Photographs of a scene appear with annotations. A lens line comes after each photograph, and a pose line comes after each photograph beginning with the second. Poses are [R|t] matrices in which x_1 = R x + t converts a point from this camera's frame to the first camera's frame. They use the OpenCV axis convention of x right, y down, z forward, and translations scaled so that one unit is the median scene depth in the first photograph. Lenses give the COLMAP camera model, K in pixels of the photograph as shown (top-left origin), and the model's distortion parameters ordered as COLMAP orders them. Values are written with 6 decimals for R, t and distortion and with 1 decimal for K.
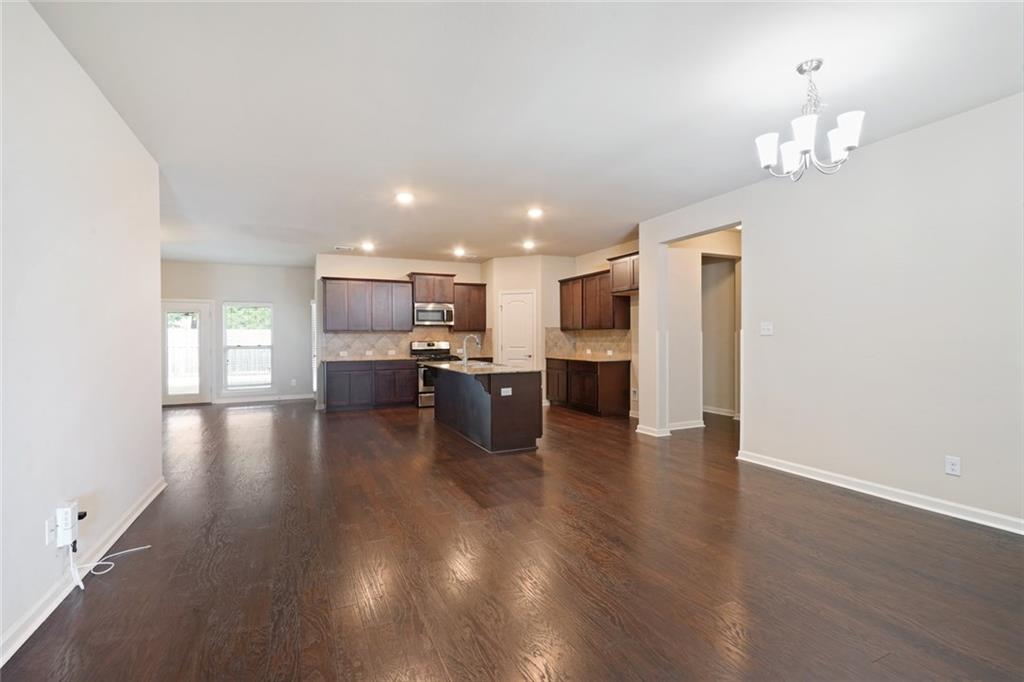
lens RADIAL K [[468.8, 0, 512.2], [0, 468.8, 341.6], [0, 0, 1]] dist [-0.003746, -0.000500]
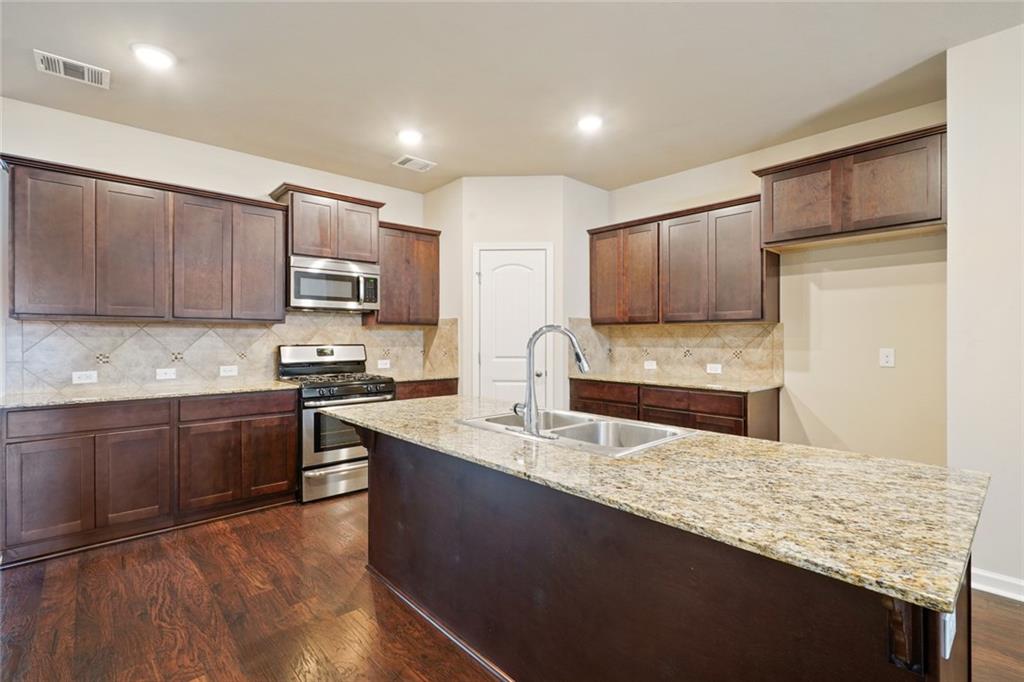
lens RADIAL K [[468.8, 0, 505.4], [0, 468.8, 338.4], [0, 0, 1]] dist [-0.003746, -0.000500]
pose [[0.954965, 0.005628, 0.296664, -0.145234], [-0.003447, 0.999963, -0.007876, -0.004179], [-0.296698, 0.006499, 0.954949, 0.525973]]
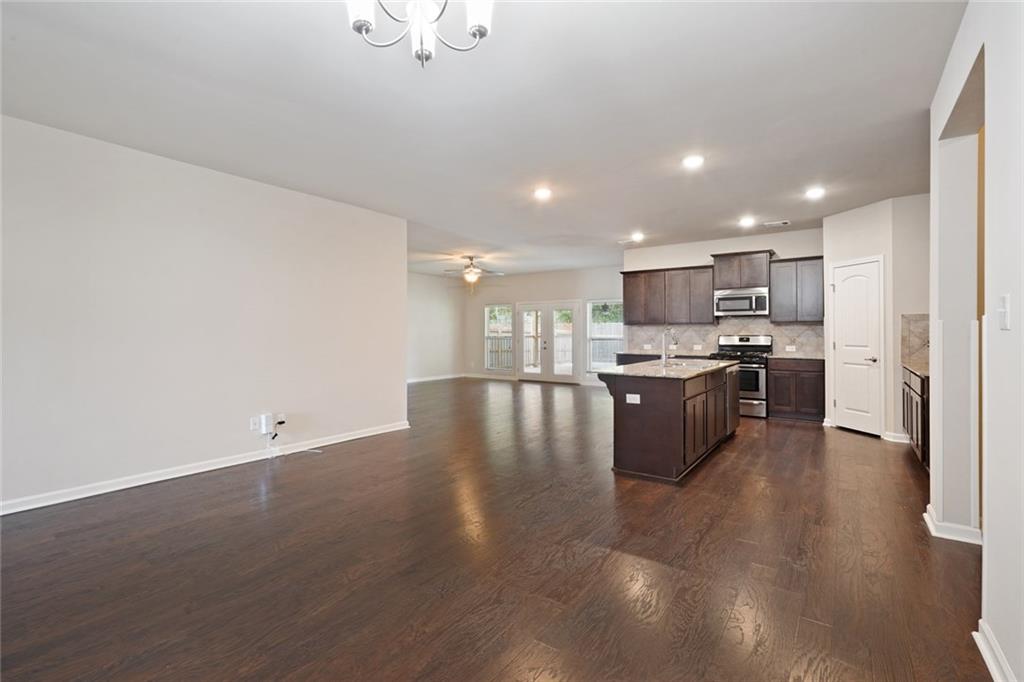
lens RADIAL K [[468.8, 0, 504.1], [0, 468.8, 333.6], [0, 0, 1]] dist [-0.003746, -0.000500]
pose [[0.483556, 0.007848, -0.875278, 0.349623], [-0.008180, 0.999957, 0.004447, -0.004260], [0.875275, 0.005010, 0.483599, 0.248380]]
